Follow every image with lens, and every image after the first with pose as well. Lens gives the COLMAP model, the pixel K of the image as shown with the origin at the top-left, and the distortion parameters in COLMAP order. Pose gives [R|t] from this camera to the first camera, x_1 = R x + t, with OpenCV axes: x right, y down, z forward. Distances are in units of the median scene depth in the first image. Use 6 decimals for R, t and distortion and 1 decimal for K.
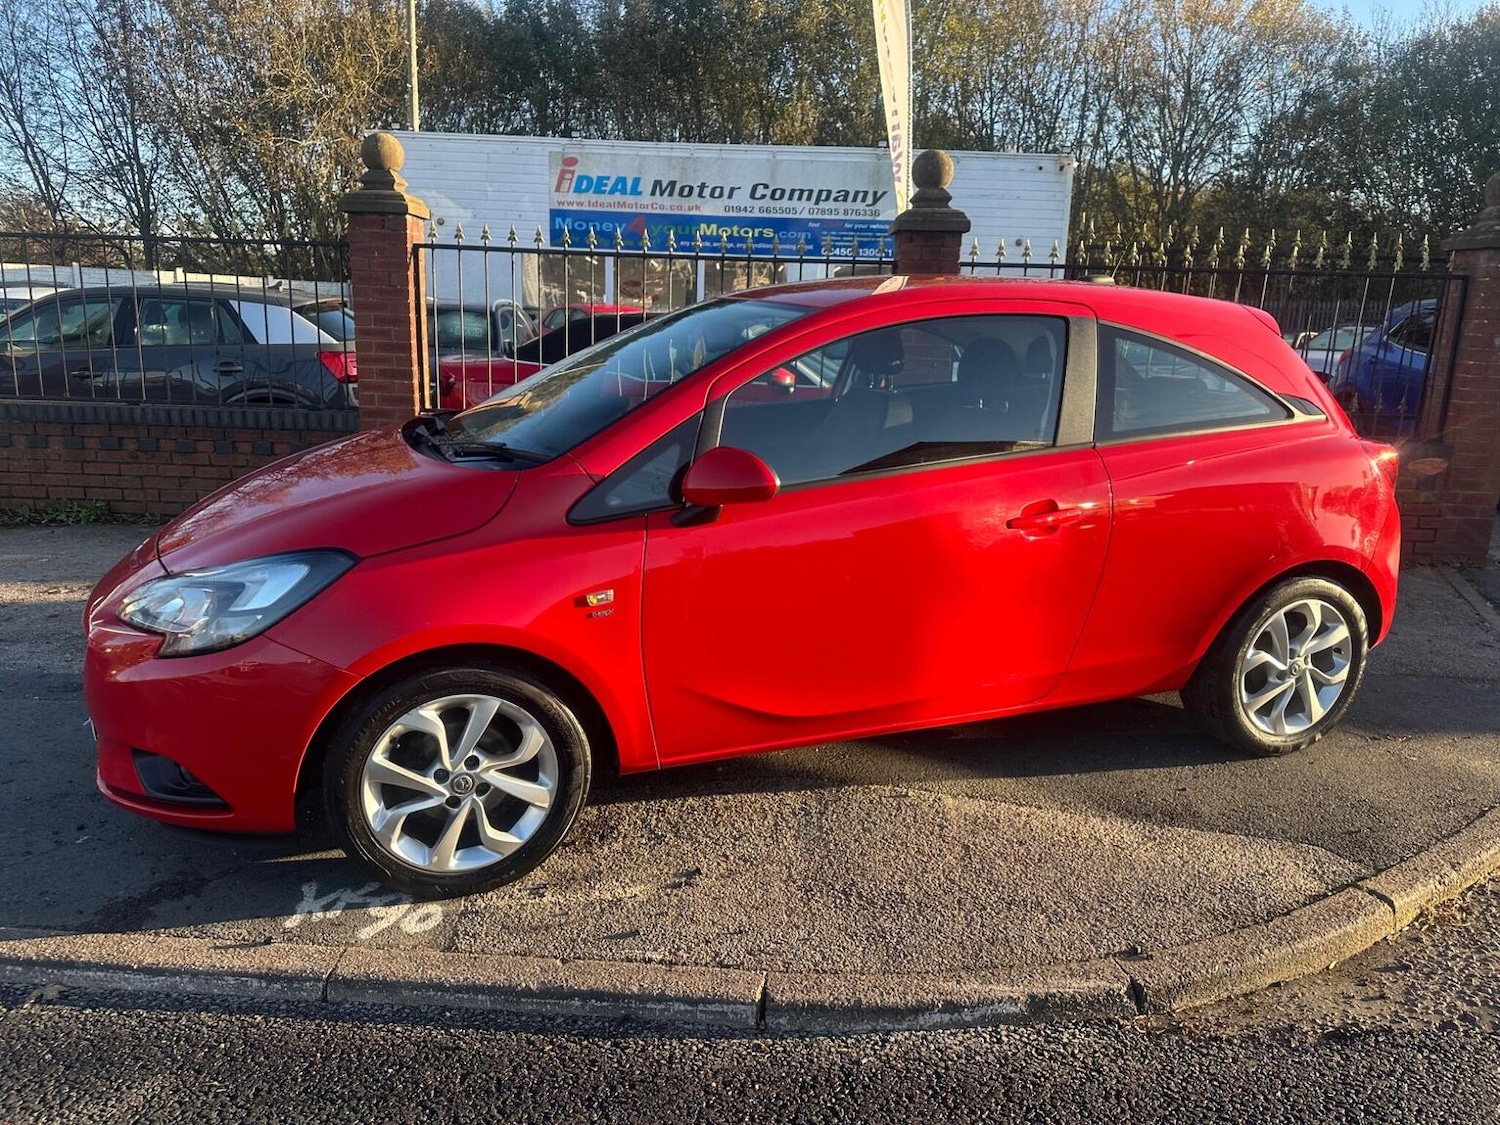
lens RADIAL K [[1059.0, 0, 751.2], [0, 1059.0, 565.7], [0, 0, 1]] dist [0.028256, -0.039281]
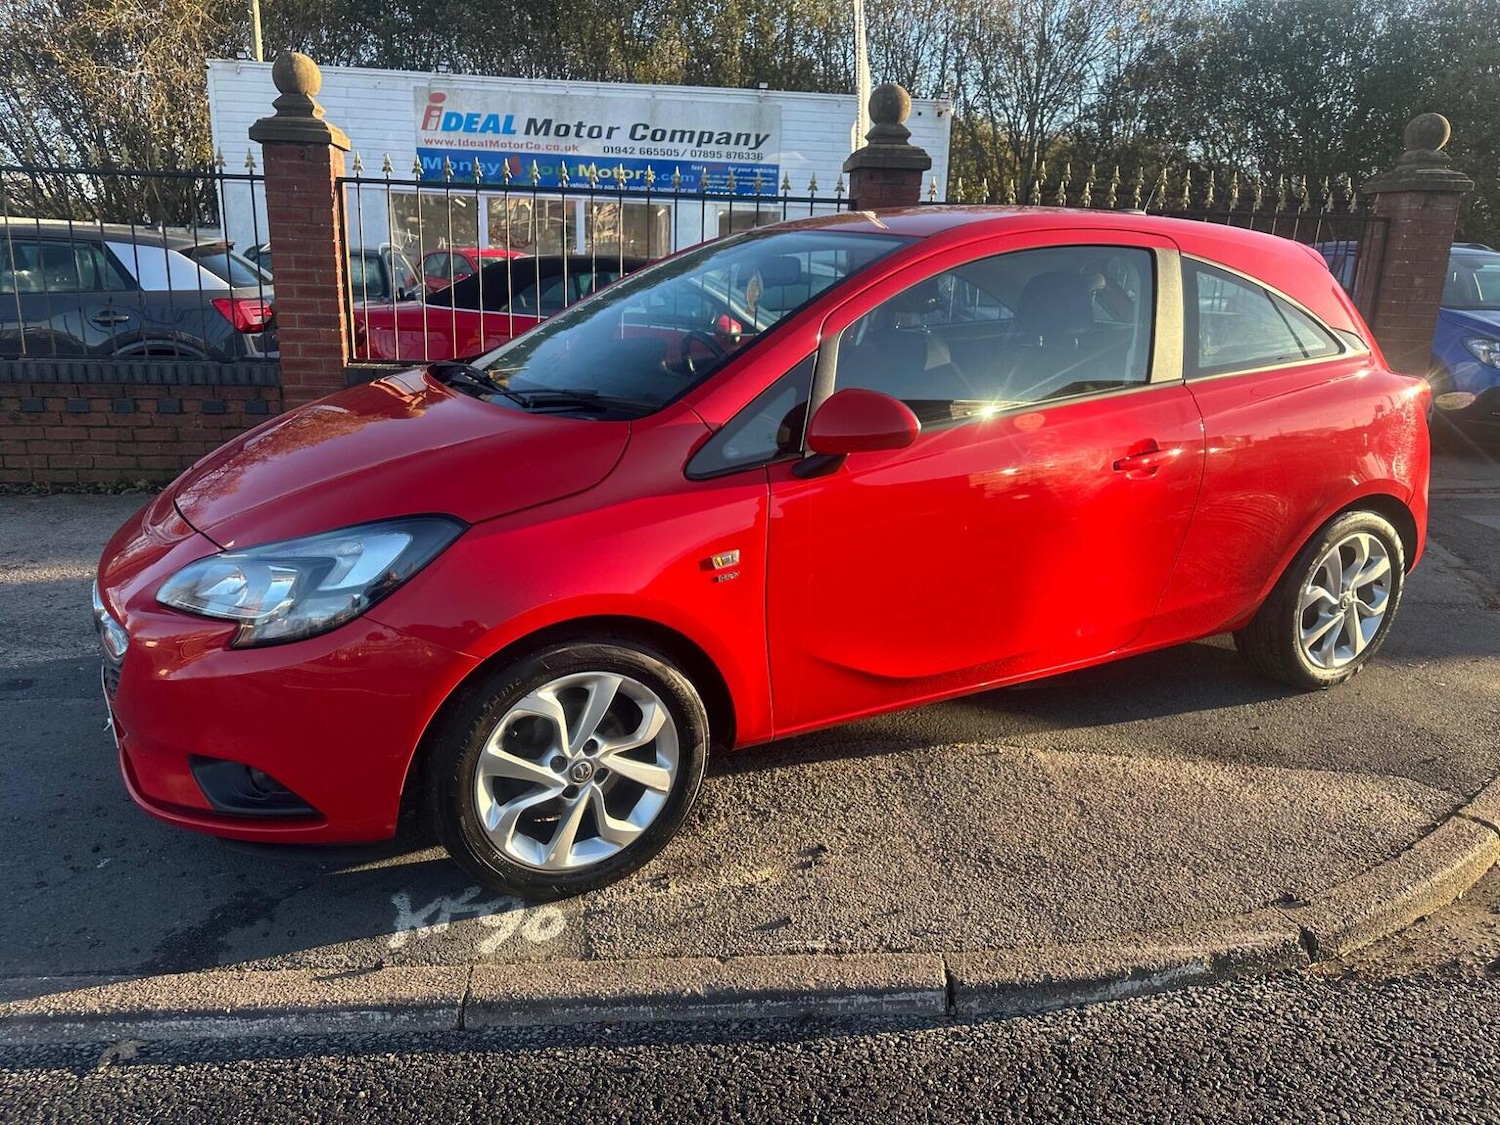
lens RADIAL K [[1059.7, 0, 750.3], [0, 1059.7, 553.3], [0, 0, 1]] dist [0.026720, -0.037110]
pose [[0.990637, -0.037017, 0.131405, -0.233519], [0.032509, 0.998812, 0.036290, -0.006532], [-0.132592, -0.031678, 0.990664, 0.096862]]
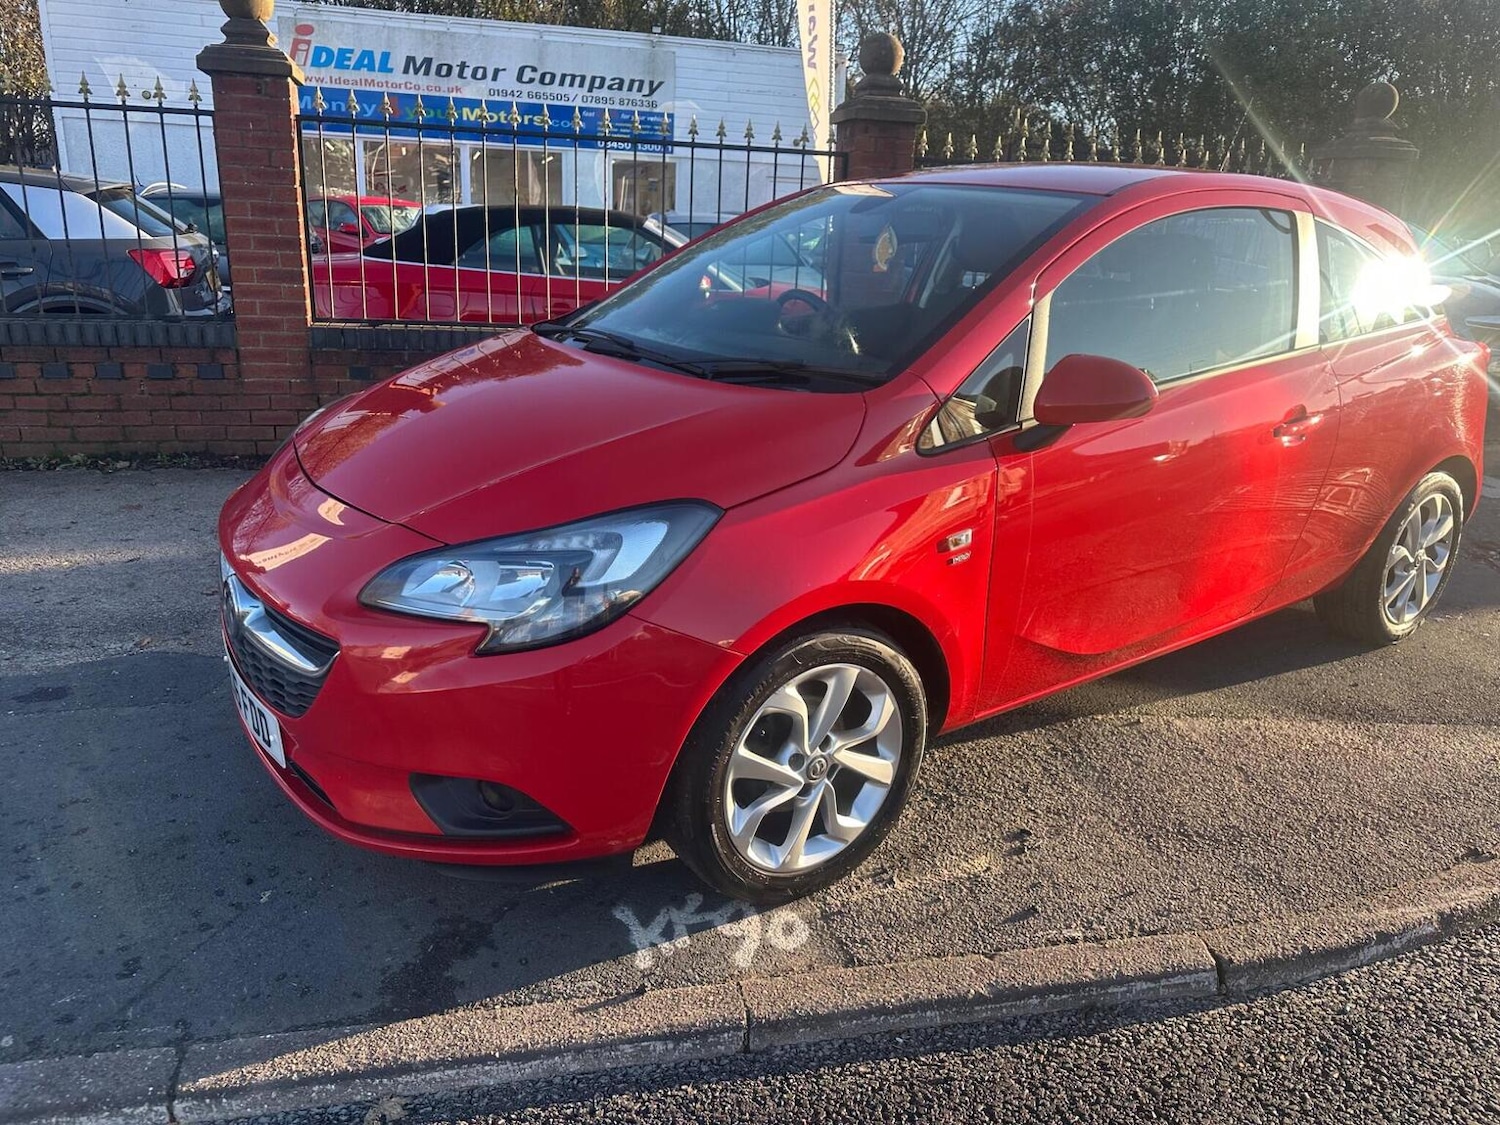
lens RADIAL K [[1070.9, 0, 750.0], [0, 1070.9, 562.5], [0, 0, 1]] dist [0.001785, -0.005957]
pose [[0.963712, -0.069185, 0.257821, -0.514213], [0.048129, 0.995035, 0.087113, -0.032324], [-0.262568, -0.071543, 0.962258, 0.205643]]
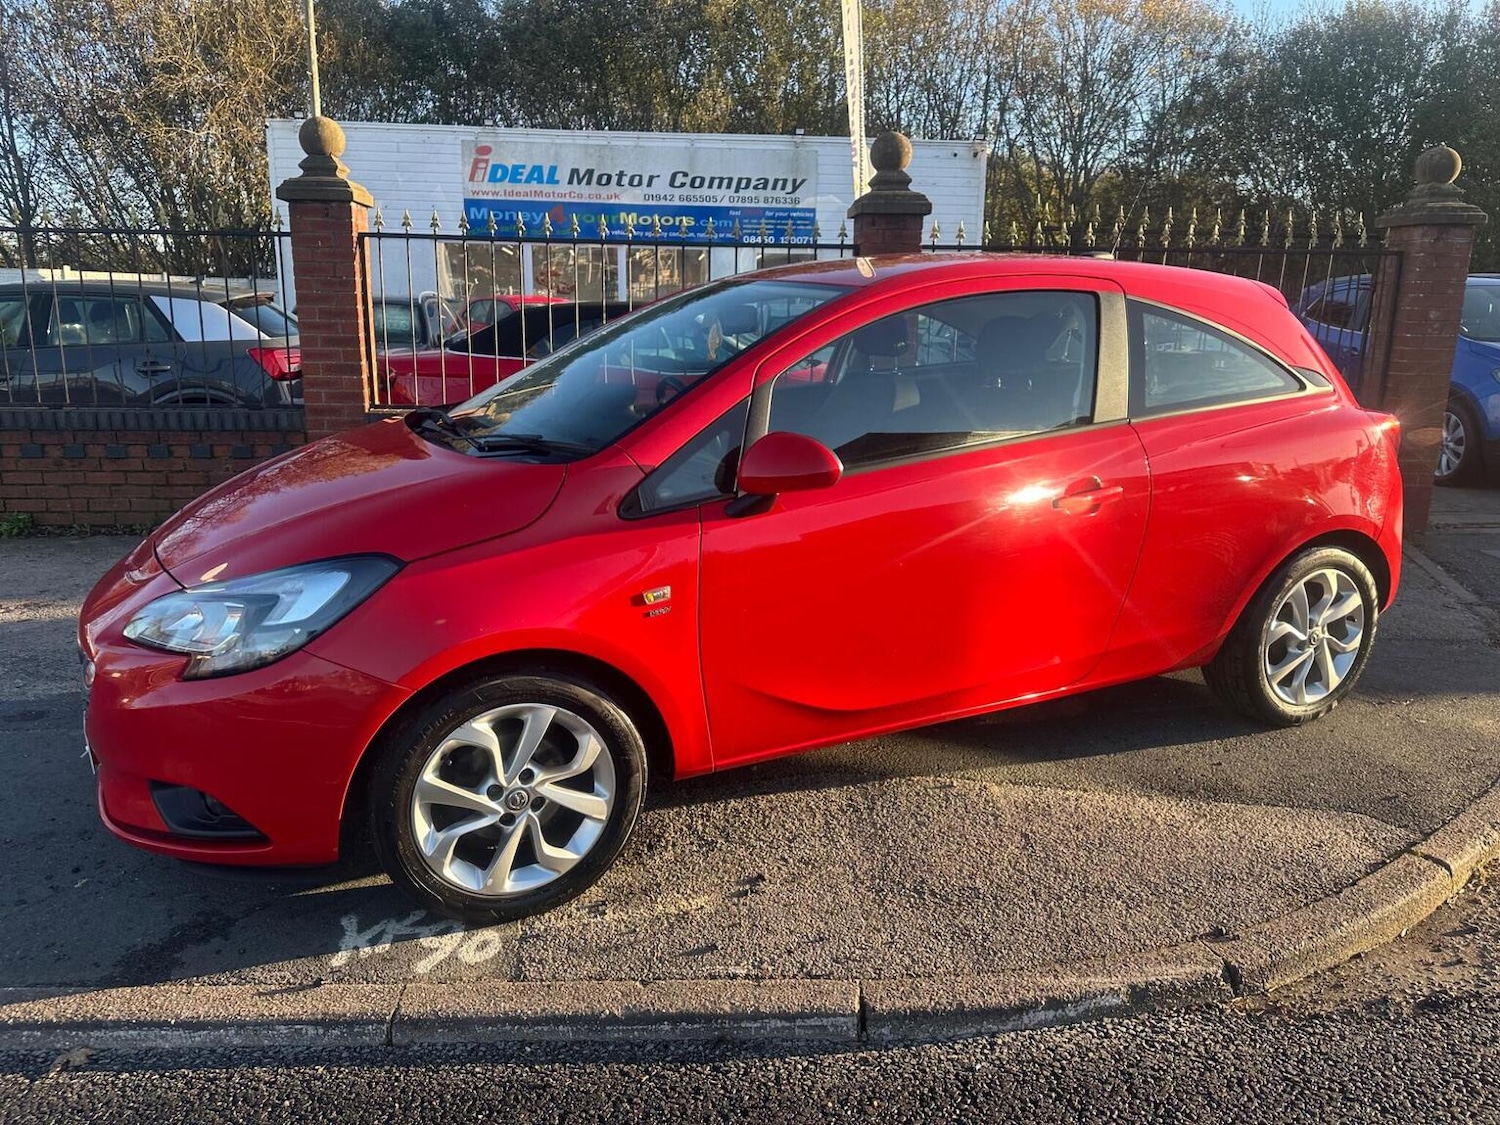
lens RADIAL K [[1059.7, 0, 750.3], [0, 1059.7, 553.3], [0, 0, 1]] dist [0.026720, -0.037110]
pose [[0.996034, -0.036316, 0.081227, -0.131083], [0.036497, 0.999333, -0.000751, -0.003570], [-0.081145, 0.003713, 0.996695, 0.047426]]
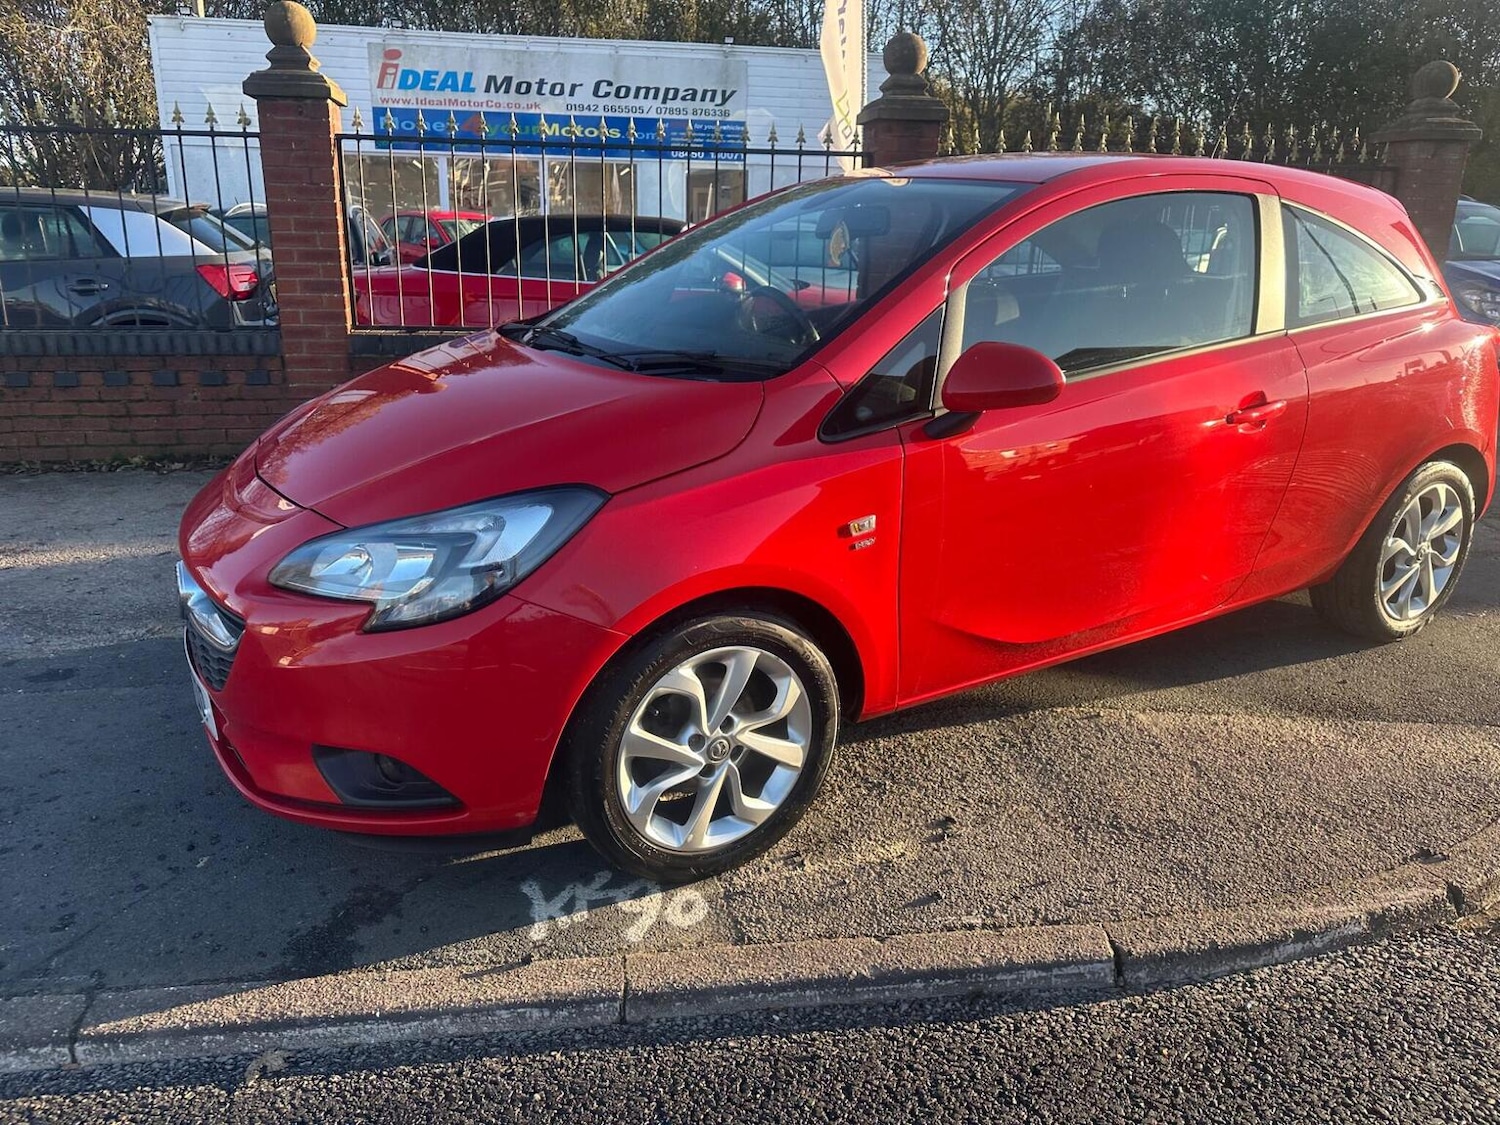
lens RADIAL K [[1067.7, 0, 749.4], [0, 1067.7, 548.6], [0, 0, 1]] dist [0.006254, -0.011127]
pose [[0.983021, -0.064824, 0.171661, -0.372125], [0.054149, 0.996339, 0.066161, -0.011929], [-0.175322, -0.055742, 0.982932, 0.154079]]
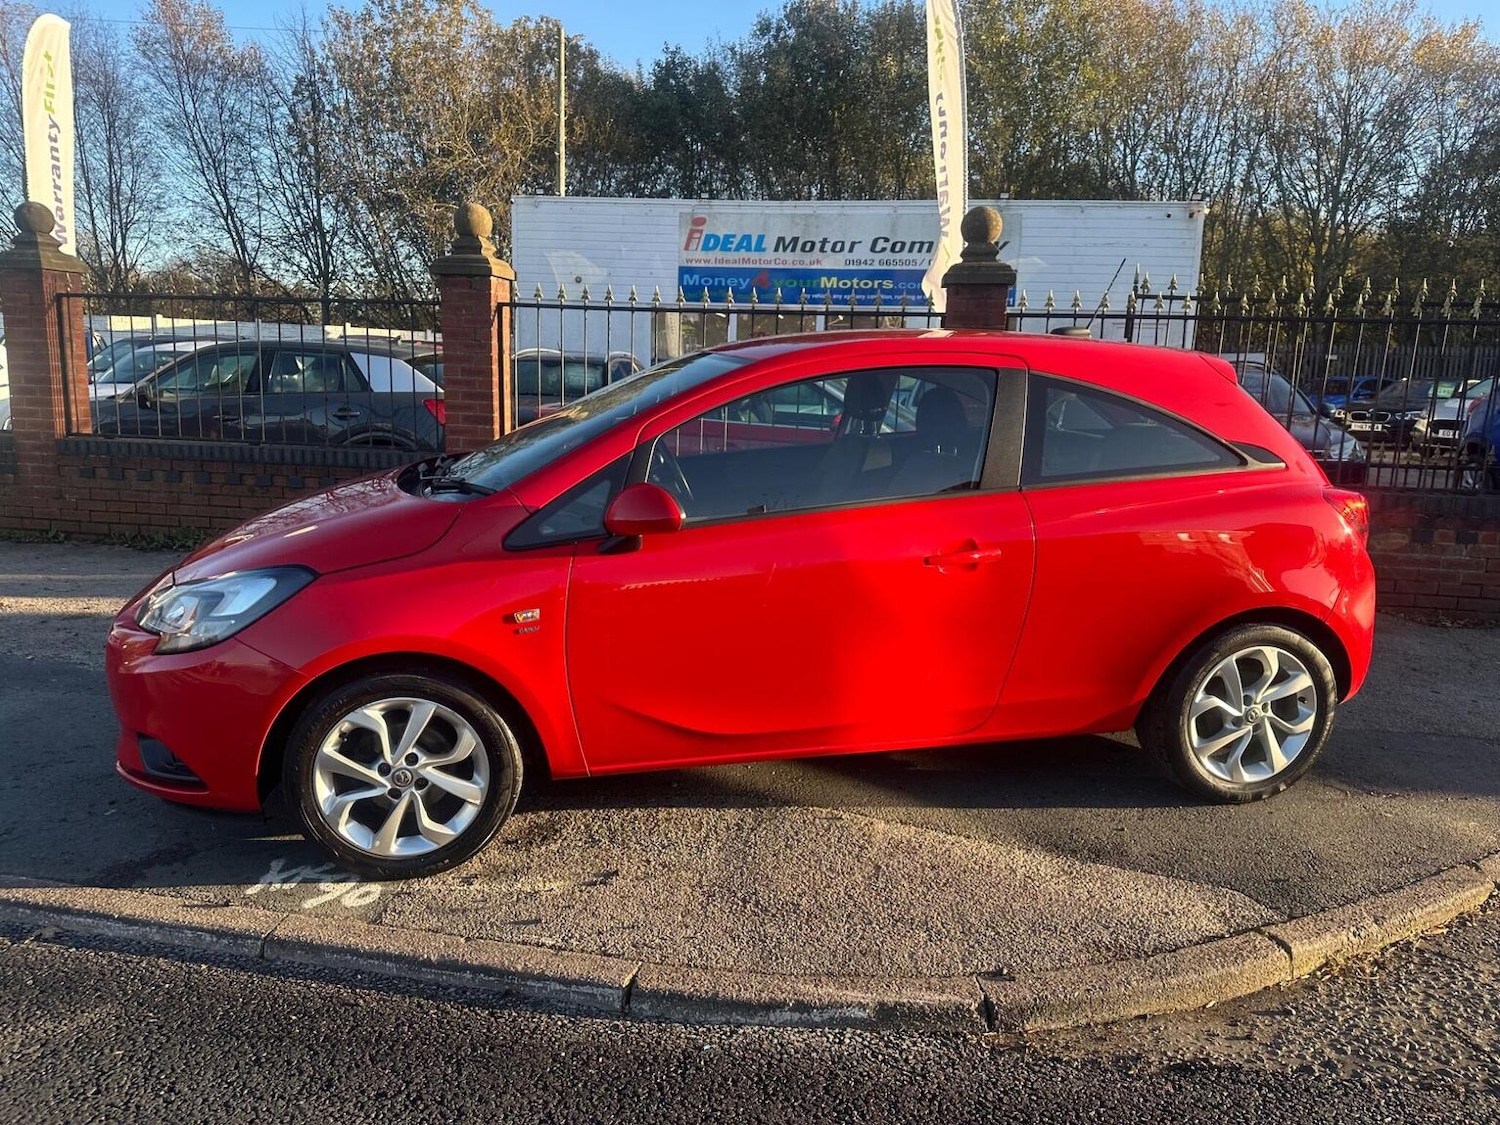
lens RADIAL K [[1059.7, 0, 750.3], [0, 1059.7, 553.3], [0, 0, 1]] dist [0.026720, -0.037110]
pose [[0.989834, 0.022848, -0.140379, 0.238887], [-0.030713, 0.998062, -0.054116, 0.017362], [0.138870, 0.057877, 0.988618, -0.076677]]
